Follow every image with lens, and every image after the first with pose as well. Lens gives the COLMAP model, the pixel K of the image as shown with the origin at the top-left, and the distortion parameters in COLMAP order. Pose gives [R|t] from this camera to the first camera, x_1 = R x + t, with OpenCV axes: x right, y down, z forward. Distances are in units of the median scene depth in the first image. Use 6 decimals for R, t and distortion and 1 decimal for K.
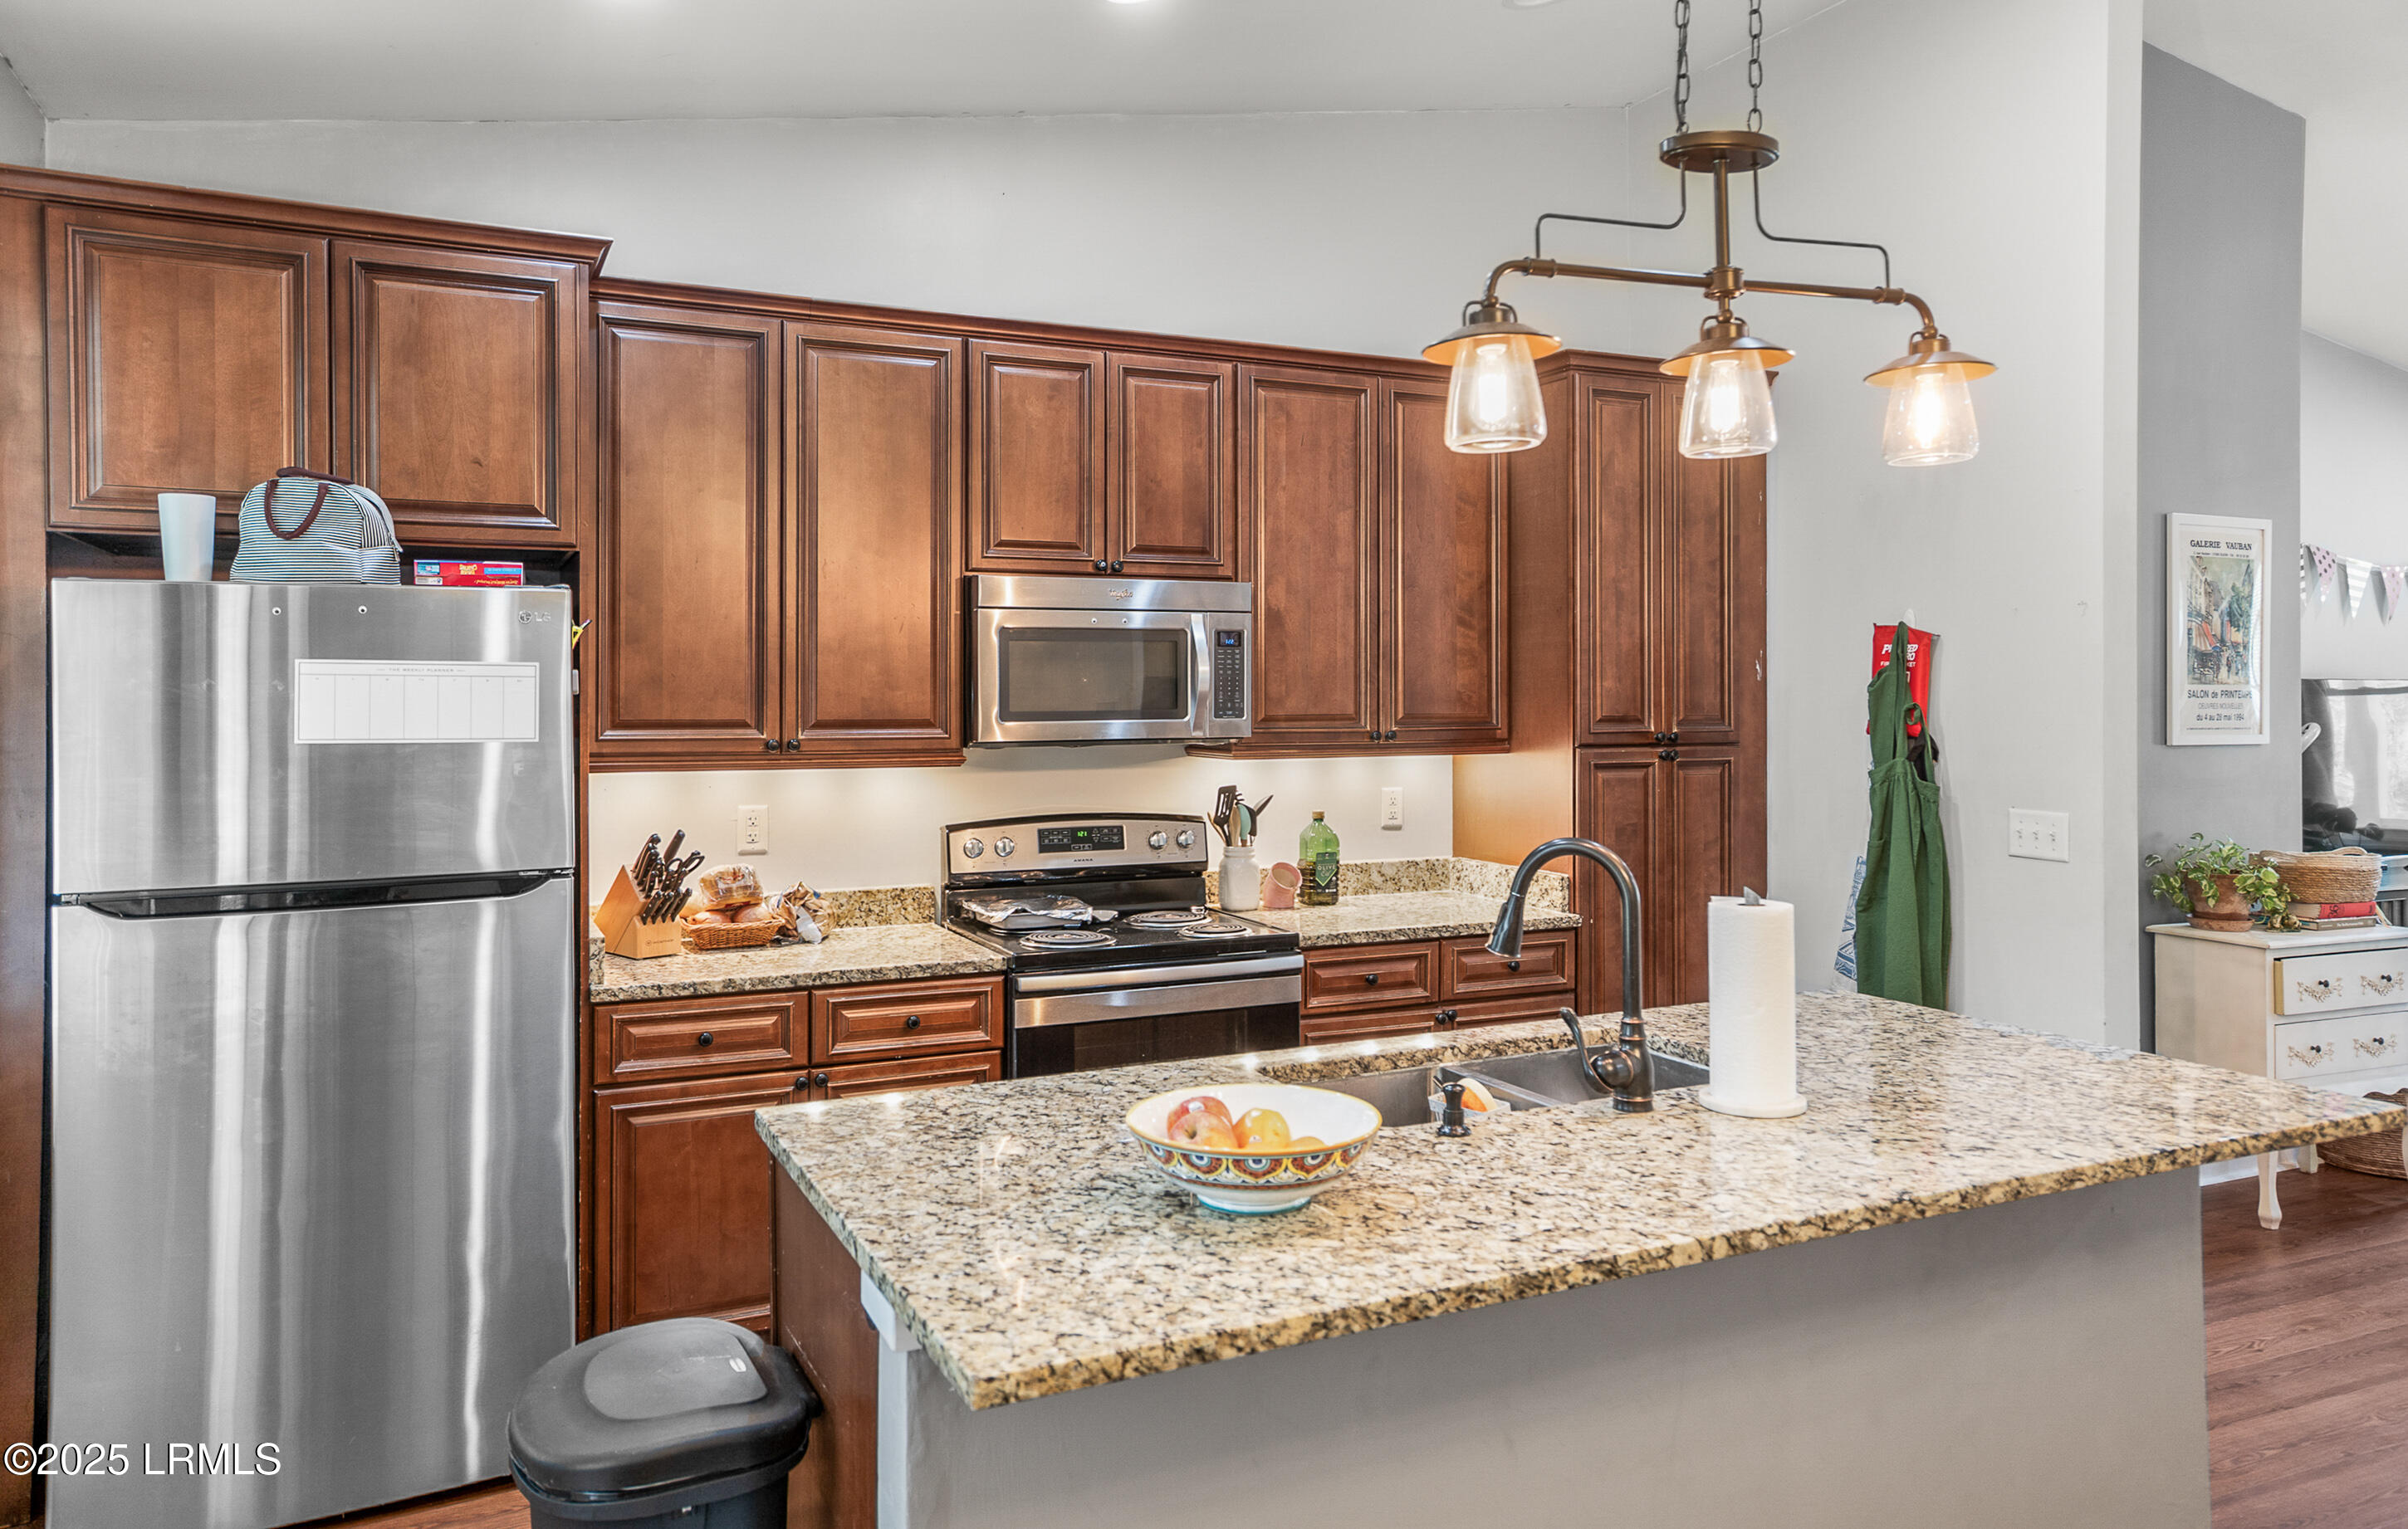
lens RADIAL K [[1603.8, 0, 1199.2], [0, 1603.8, 688.4], [0, 0, 1]] dist [0.004994, 0.001014]
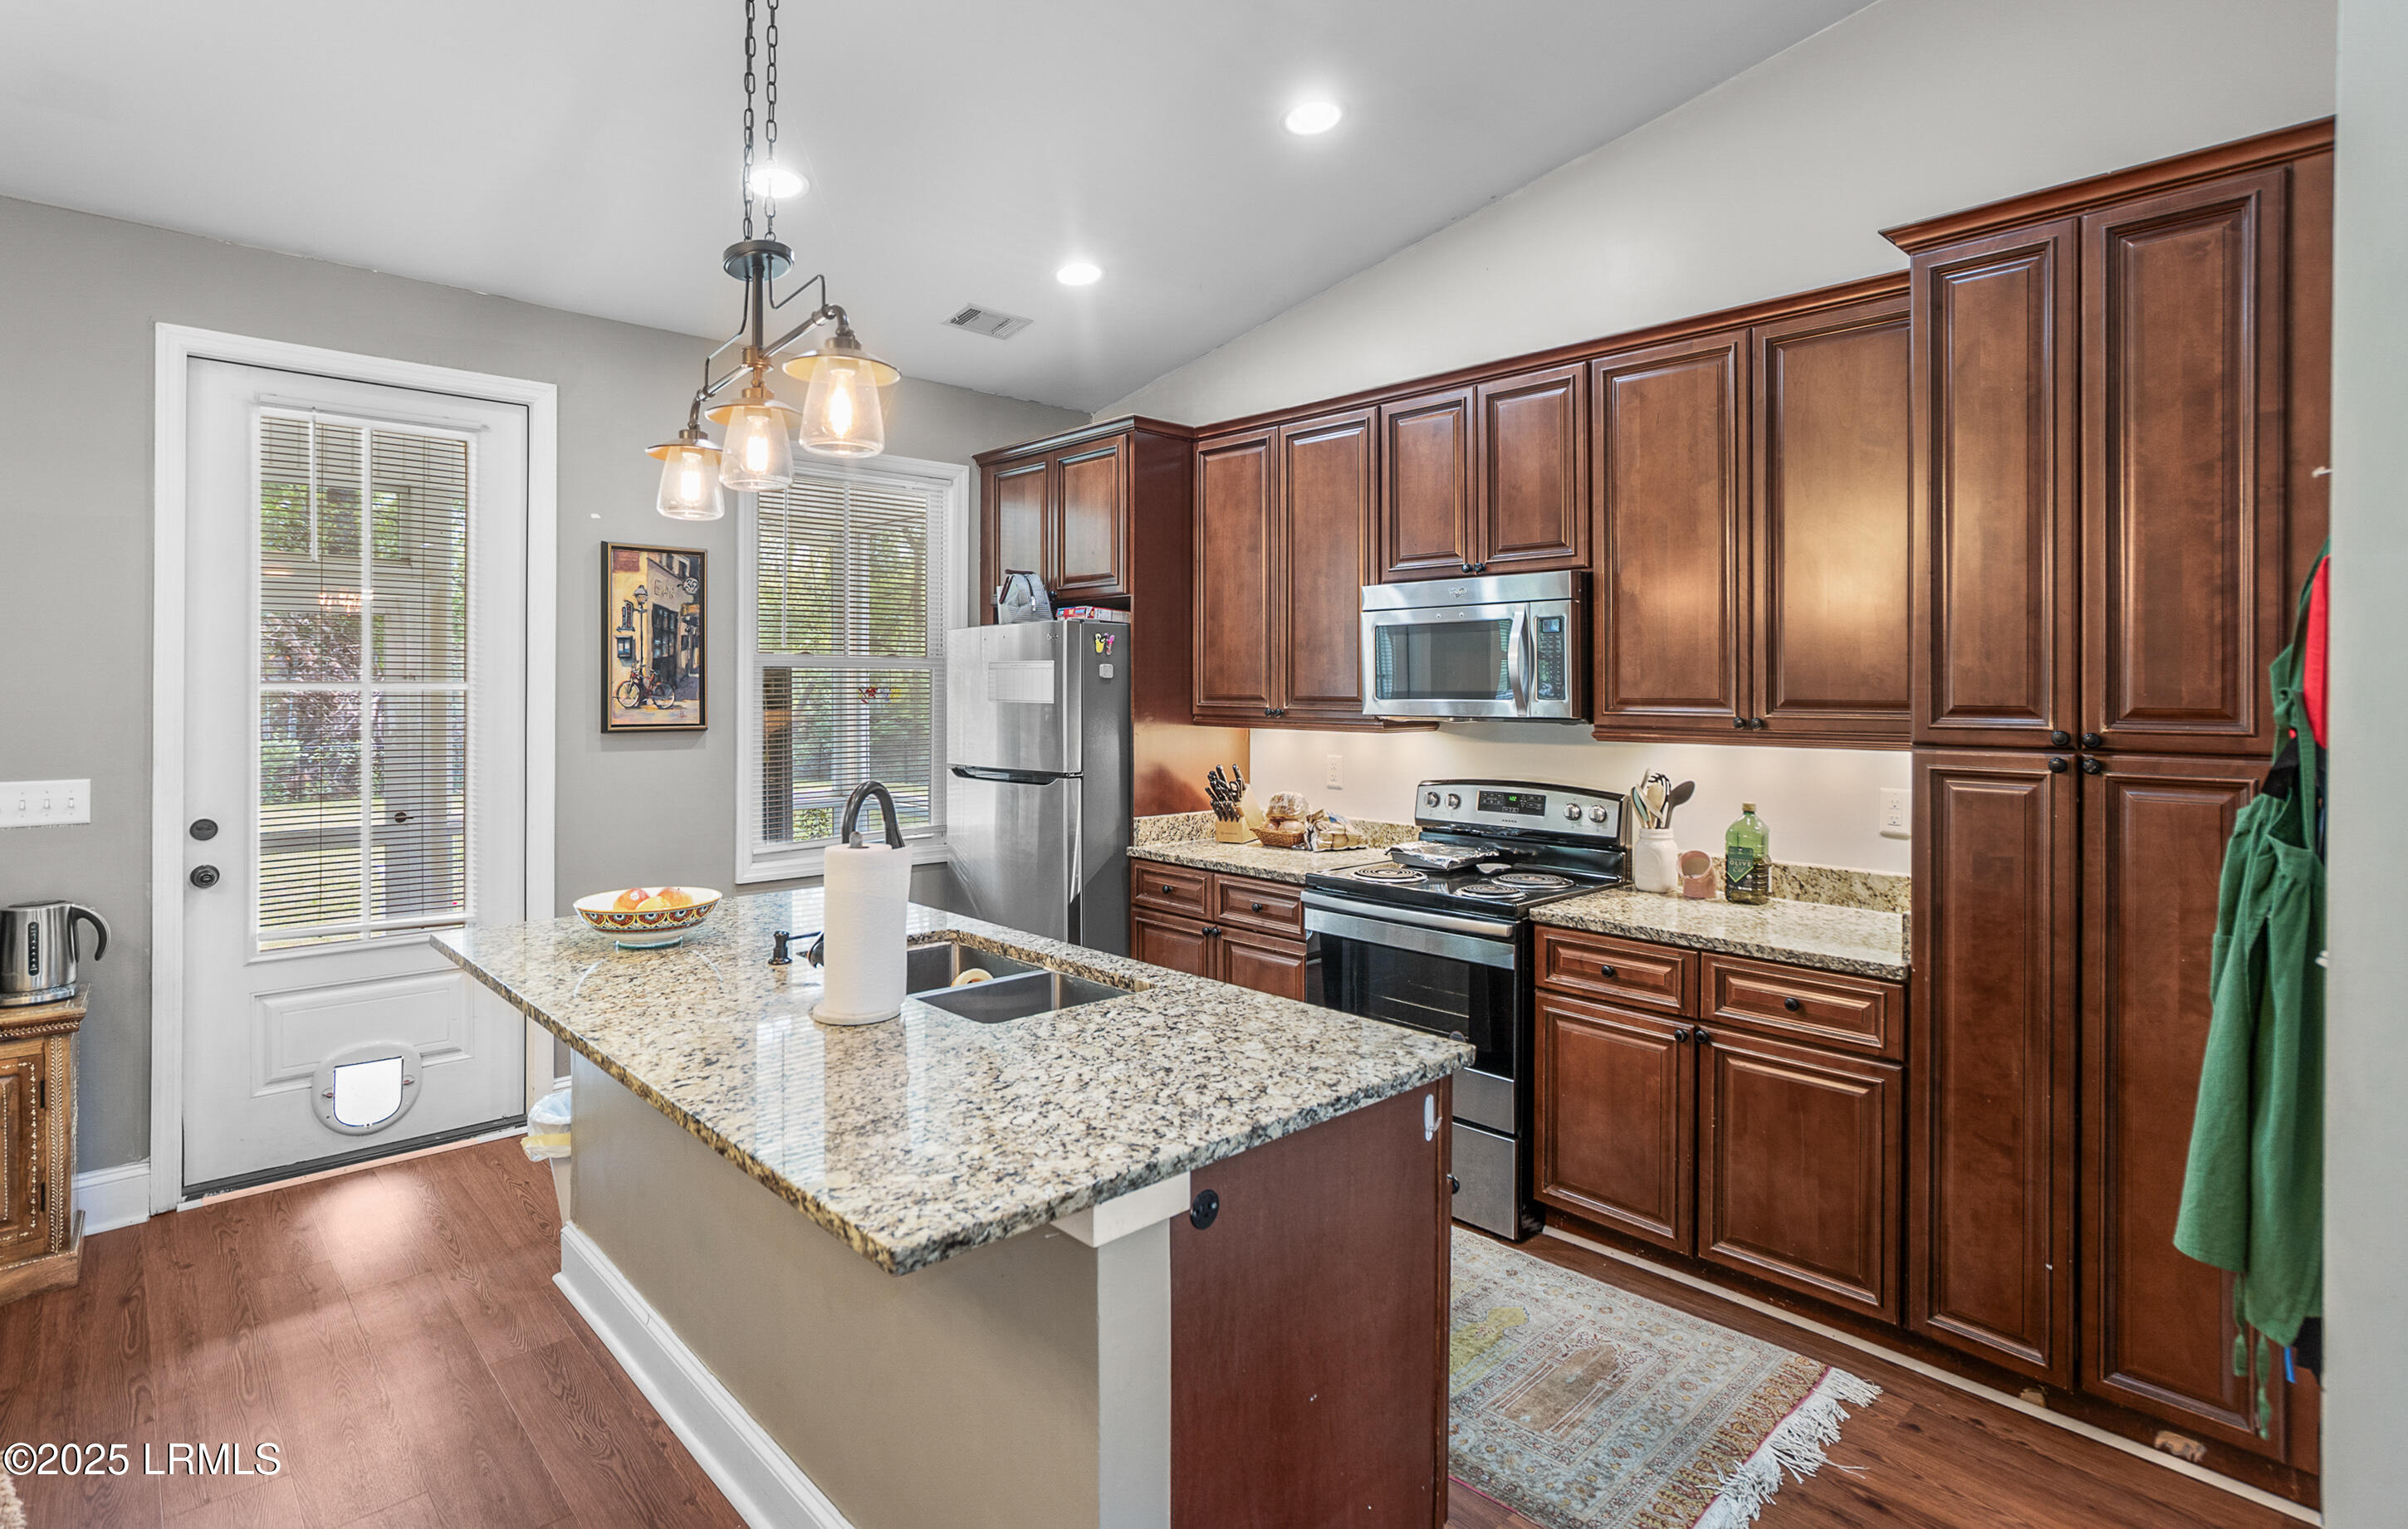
lens RADIAL K [[1211.8, 0, 1207.5], [0, 1211.8, 682.4], [0, 0, 1]] dist [-0.040673, 0.025405]
pose [[0.317376, 0.000250, -0.948300, 0.695684], [0.001065, 0.999999, 0.000620, 0.005990], [0.948299, -0.001206, 0.317375, 0.521301]]
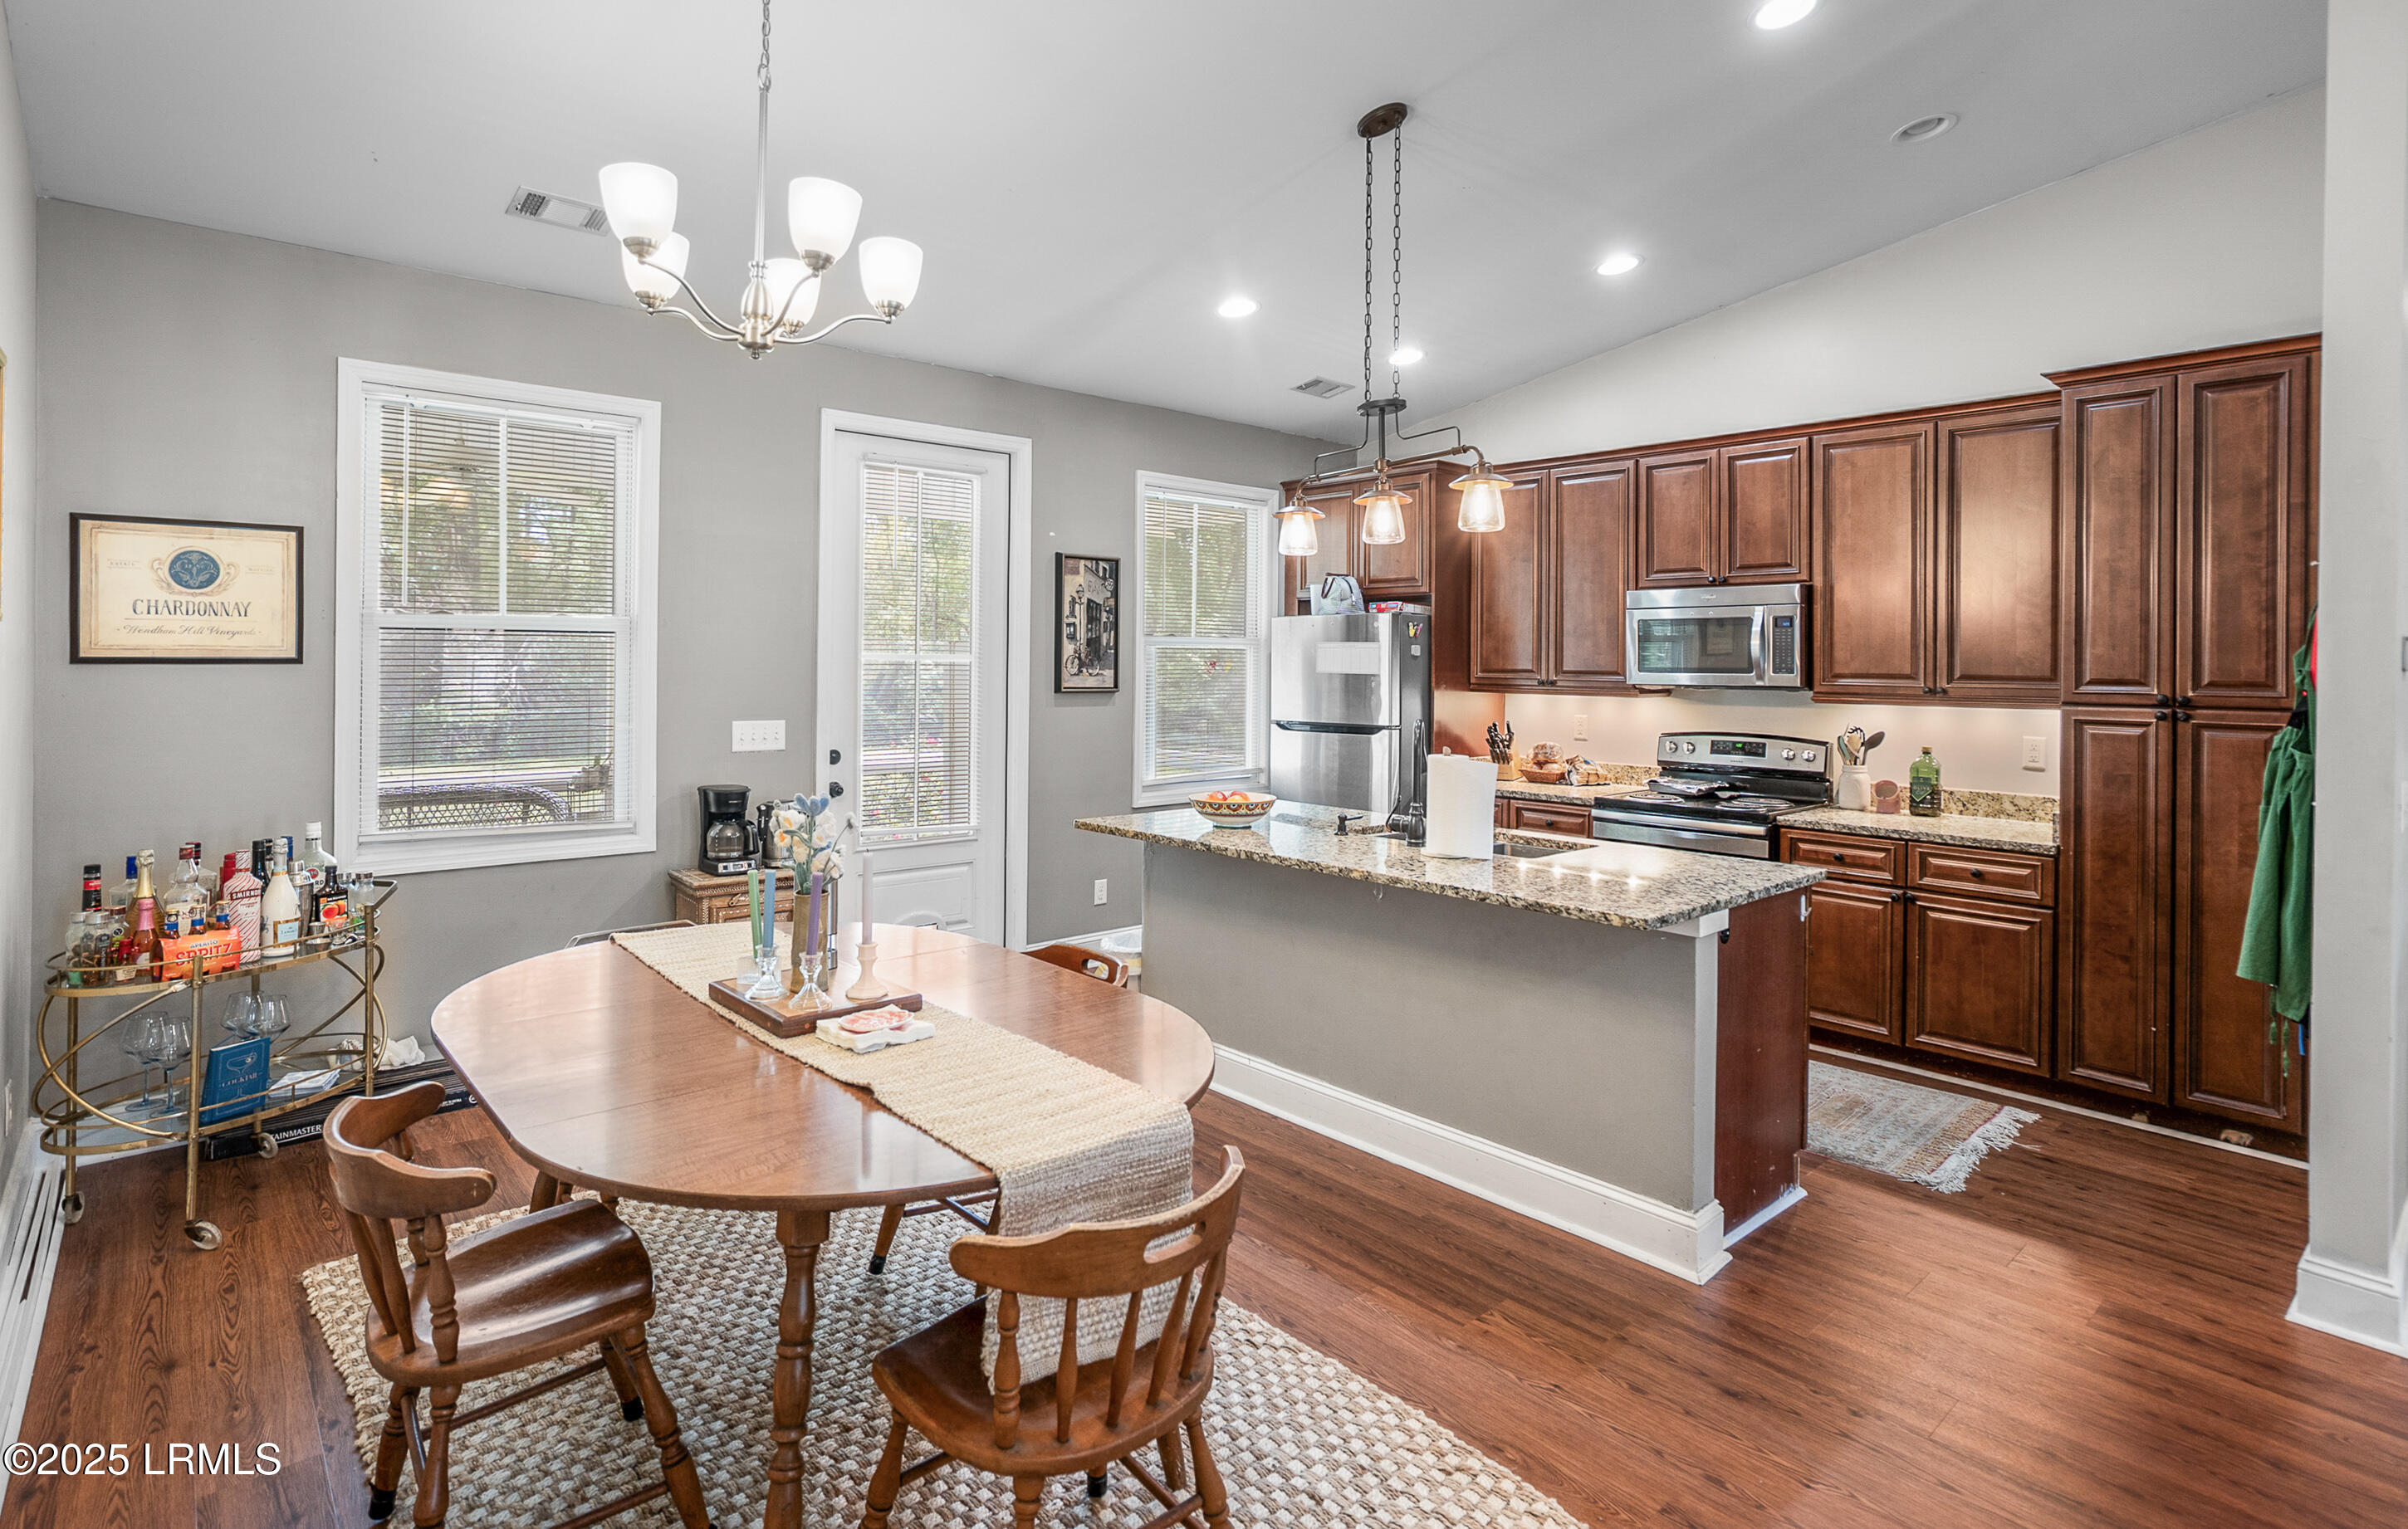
lens RADIAL K [[1194.2, 0, 1202.2], [0, 1194.2, 653.9], [0, 0, 1]] dist [-0.030531, 0.017689]
pose [[0.287522, -0.000169, -0.957774, 0.925782], [-0.006617, 0.999976, -0.002163, 0.005450], [0.957751, 0.006960, 0.287513, 0.144353]]
